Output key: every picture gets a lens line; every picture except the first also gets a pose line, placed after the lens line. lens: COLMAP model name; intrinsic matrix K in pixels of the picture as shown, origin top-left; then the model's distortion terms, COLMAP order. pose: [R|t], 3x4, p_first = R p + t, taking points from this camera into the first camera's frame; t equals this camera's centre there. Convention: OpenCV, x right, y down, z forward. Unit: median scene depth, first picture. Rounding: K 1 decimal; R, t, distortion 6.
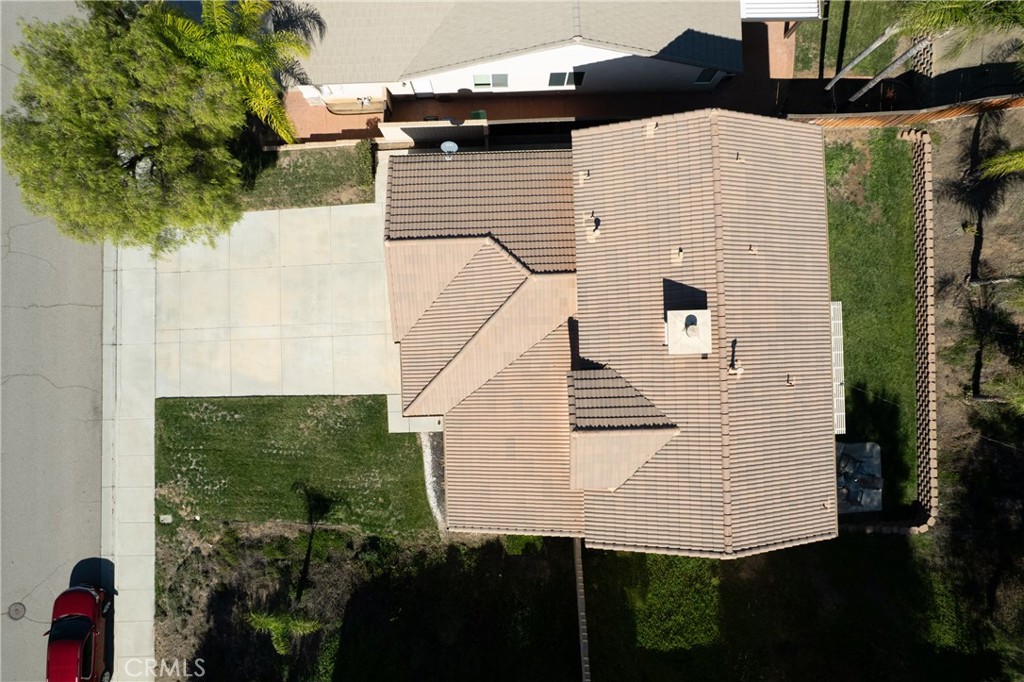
lens RADIAL K [[655.3, 0, 508.1], [0, 655.3, 346.3], [0, 0, 1]] dist [-0.083040, 0.078280]
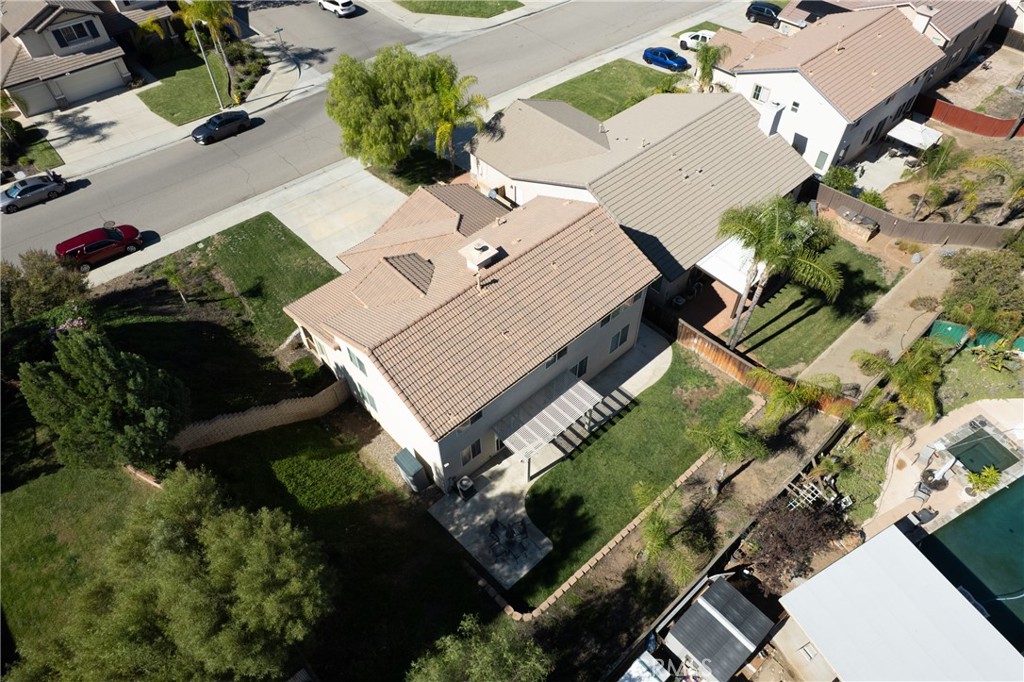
lens RADIAL K [[655.3, 0, 508.1], [0, 655.3, 346.3], [0, 0, 1]] dist [-0.083040, 0.078280]
pose [[0.651212, 0.573830, -0.496631, 0.859883], [-0.758674, 0.508076, -0.407765, 0.468689], [0.018339, 0.642323, 0.766215, -0.010875]]
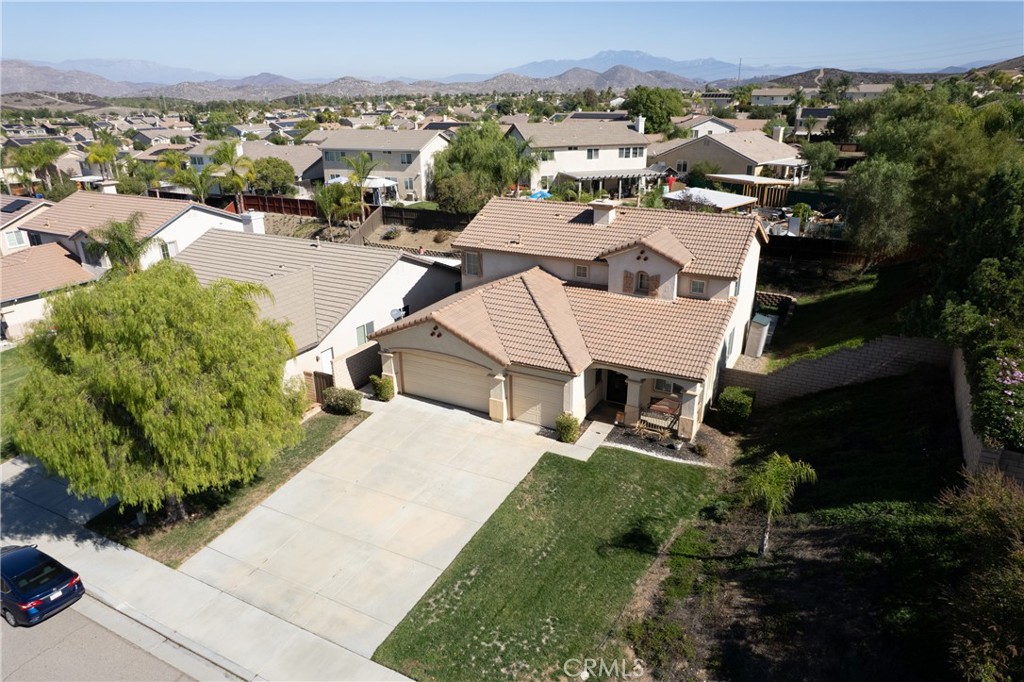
lens RADIAL K [[655.3, 0, 508.1], [0, 655.3, 346.3], [0, 0, 1]] dist [-0.083040, 0.078280]
pose [[0.509104, -0.324166, 0.797326, -0.886141], [0.860696, 0.187573, -0.473306, 0.428318], [0.003873, 0.927218, 0.374503, 0.525614]]
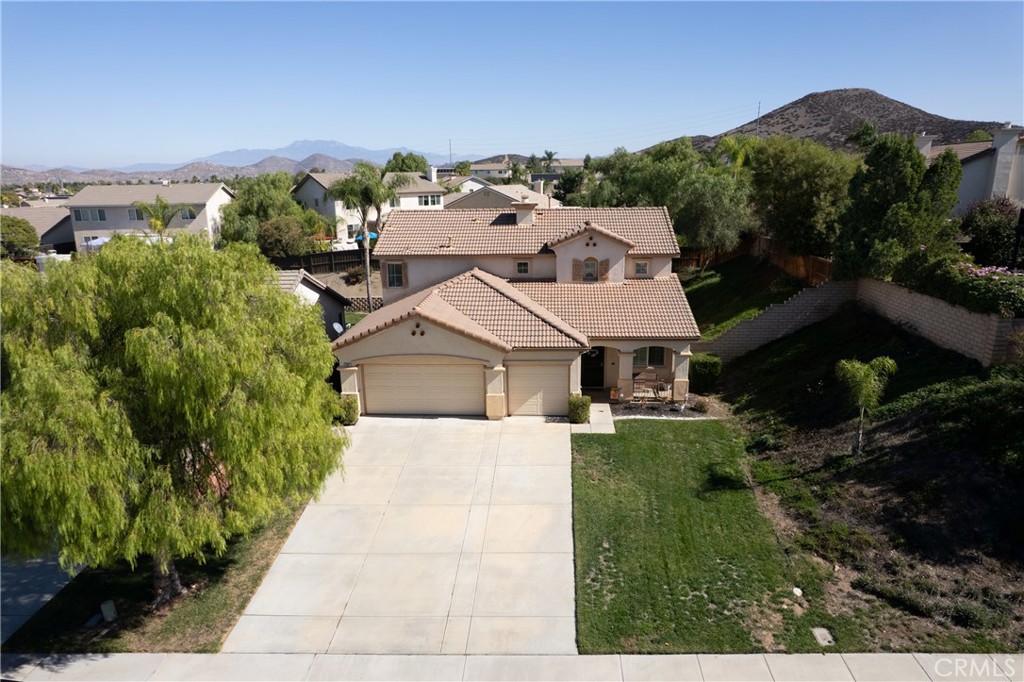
lens RADIAL K [[655.3, 0, 508.1], [0, 655.3, 346.3], [0, 0, 1]] dist [-0.083040, 0.078280]
pose [[0.099553, -0.258072, 0.960983, -0.987141], [0.995030, 0.023828, -0.096681, 0.071718], [0.002053, 0.965832, 0.259162, 0.667136]]
